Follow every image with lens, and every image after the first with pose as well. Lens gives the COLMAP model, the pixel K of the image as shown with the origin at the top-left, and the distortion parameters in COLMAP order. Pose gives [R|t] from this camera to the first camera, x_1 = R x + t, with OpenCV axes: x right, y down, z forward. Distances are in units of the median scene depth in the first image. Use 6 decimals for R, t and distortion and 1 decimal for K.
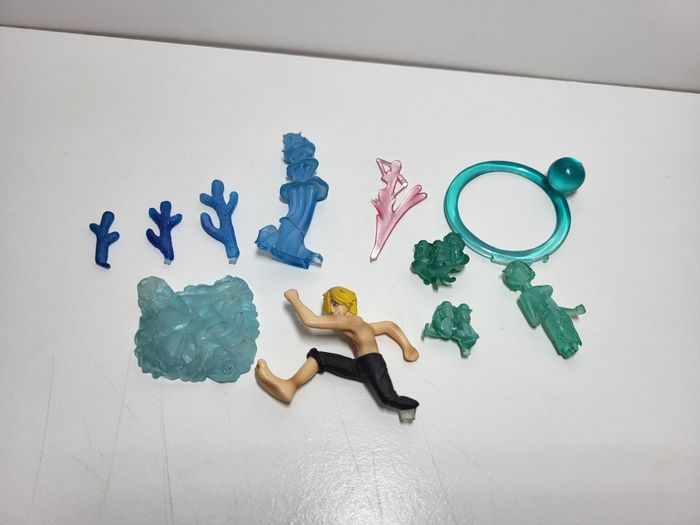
lens RADIAL K [[609.3, 0, 363.4], [0, 609.3, 263.7], [0, 0, 1]] dist [-0.054247, -0.011589]
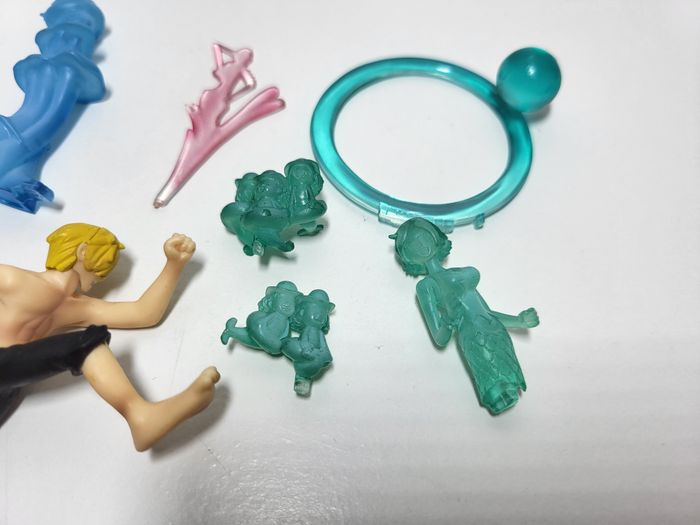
lens RADIAL K [[609.3, 0, 363.4], [0, 609.3, 263.7], [0, 0, 1]] dist [-0.054247, -0.011589]
pose [[0.998145, 0.060337, -0.008068, 0.208997], [-0.060307, 0.998172, 0.003879, 0.034500], [0.008288, -0.003385, 0.999960, 0.466316]]
